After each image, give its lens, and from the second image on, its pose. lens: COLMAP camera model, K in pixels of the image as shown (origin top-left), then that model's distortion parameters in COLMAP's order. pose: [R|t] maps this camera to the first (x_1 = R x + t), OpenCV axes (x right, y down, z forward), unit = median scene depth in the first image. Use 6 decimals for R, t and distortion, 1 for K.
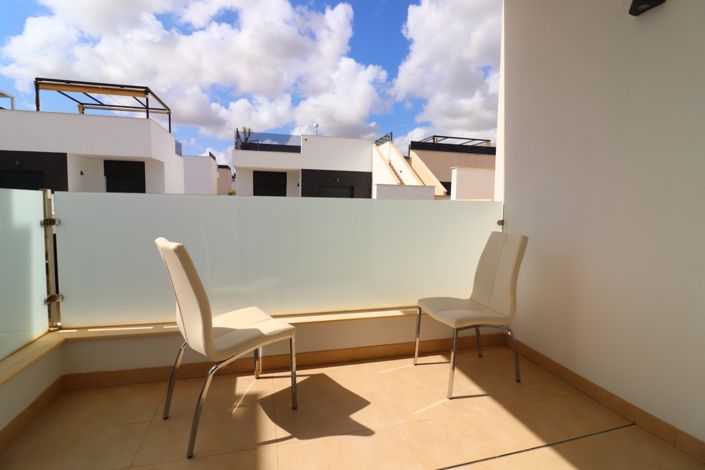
lens RADIAL K [[332.5, 0, 349.8], [0, 332.5, 230.0], [0, 0, 1]] dist [-0.001151, -0.013156]
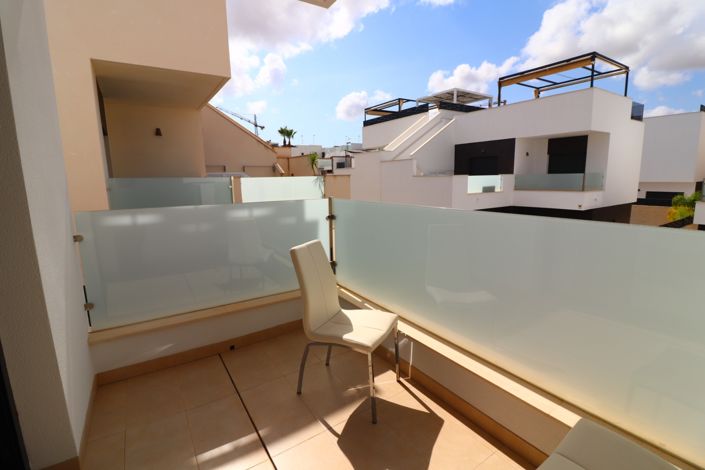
lens RADIAL K [[332.5, 0, 349.8], [0, 332.5, 230.0], [0, 0, 1]] dist [-0.001151, -0.013156]
pose [[0.302667, 0.124752, -0.944897, 0.099549], [-0.043431, 0.992172, 0.117081, -0.023136], [0.952106, 0.005601, 0.305716, 0.087621]]
